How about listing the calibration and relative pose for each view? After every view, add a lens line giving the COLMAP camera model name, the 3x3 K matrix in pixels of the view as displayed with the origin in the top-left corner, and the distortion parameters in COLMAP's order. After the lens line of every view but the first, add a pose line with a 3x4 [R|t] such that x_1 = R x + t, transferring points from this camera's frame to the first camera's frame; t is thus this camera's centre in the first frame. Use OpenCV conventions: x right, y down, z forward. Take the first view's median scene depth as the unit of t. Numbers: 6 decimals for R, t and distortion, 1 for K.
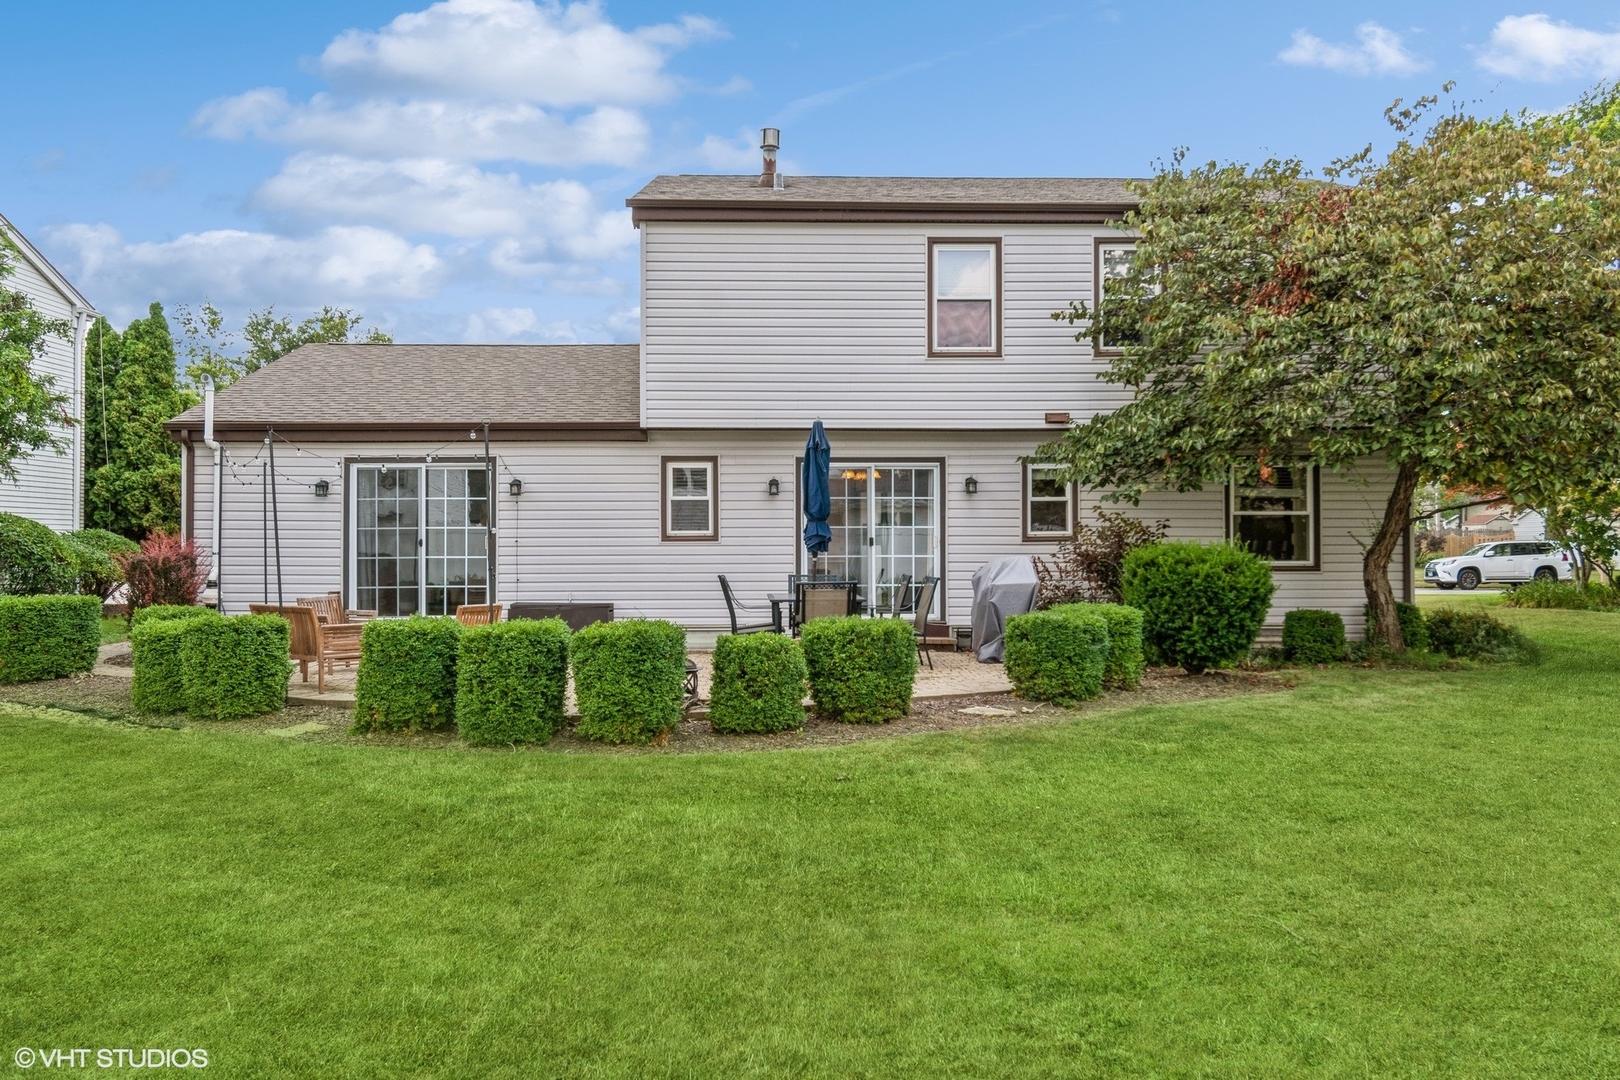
lens RADIAL K [[1317.6, 0, 809.9], [0, 1317.6, 529.8], [0, 0, 1]] dist [0.006687, 0.000454]
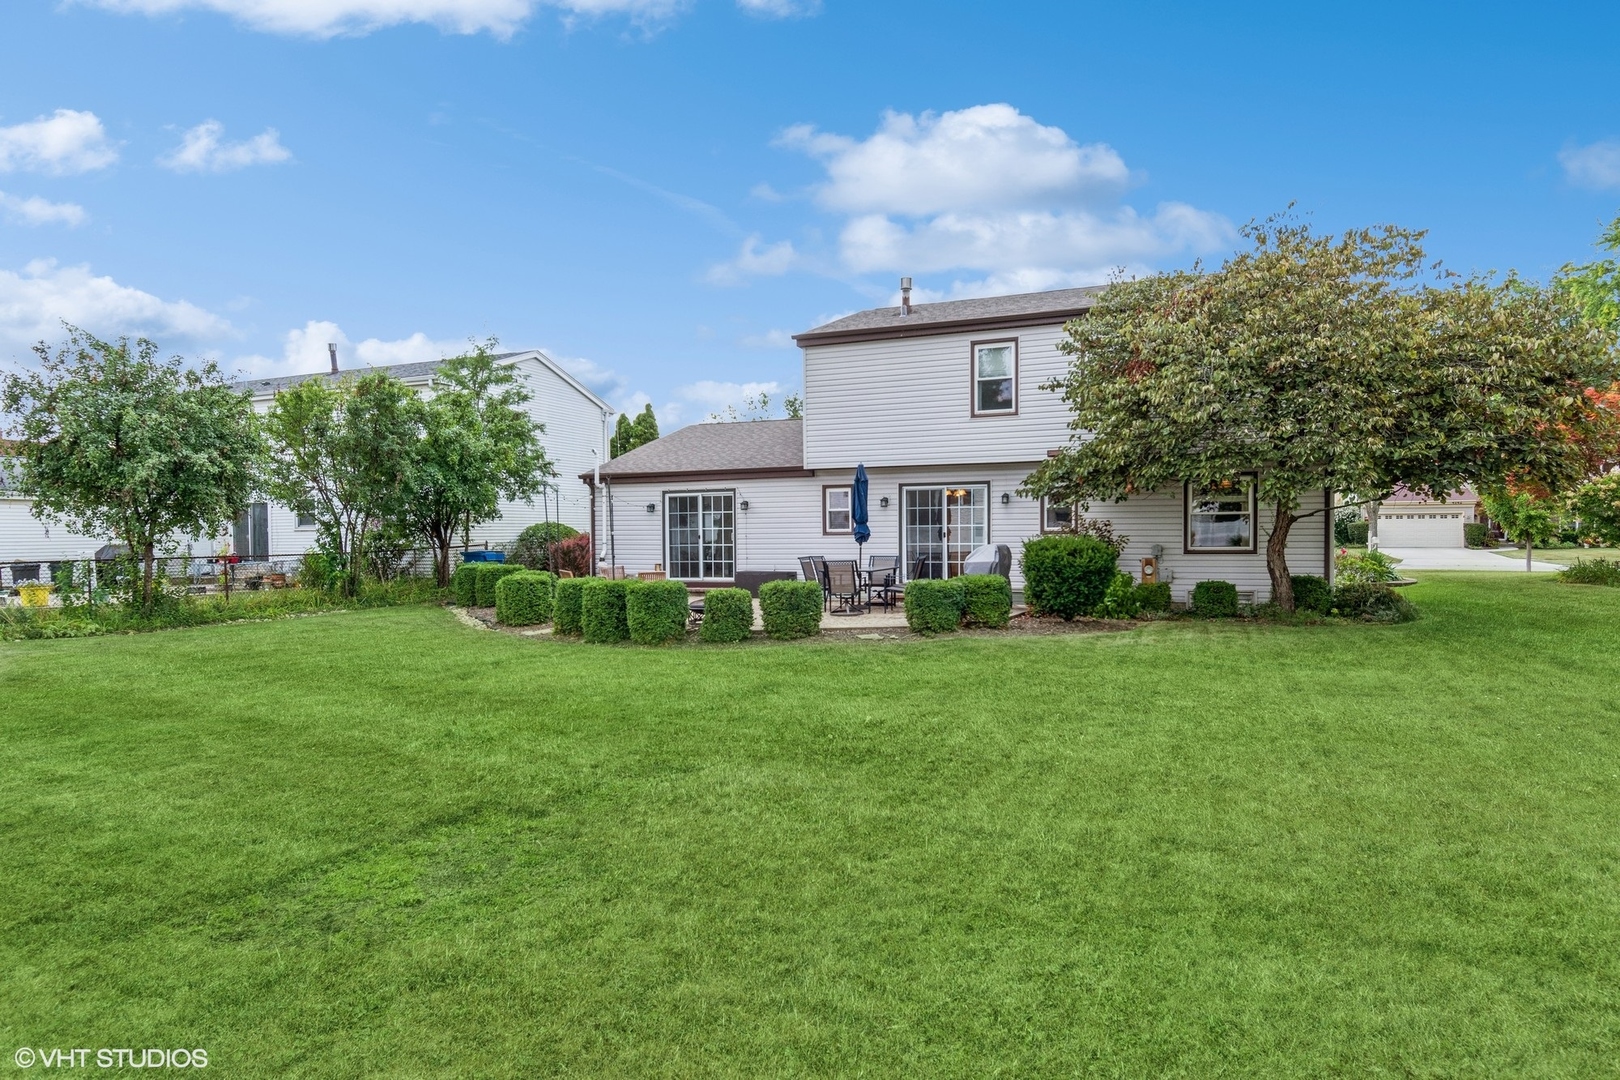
lens RADIAL K [[869.0, 0, 810.9], [0, 869.0, 554.1], [0, 0, 1]] dist [0.001788, 0.000186]
pose [[0.922752, 0.002381, -0.385387, 0.312379], [0.010969, 0.999414, 0.032438, -0.003828], [0.385238, -0.034159, 0.922185, -0.037241]]
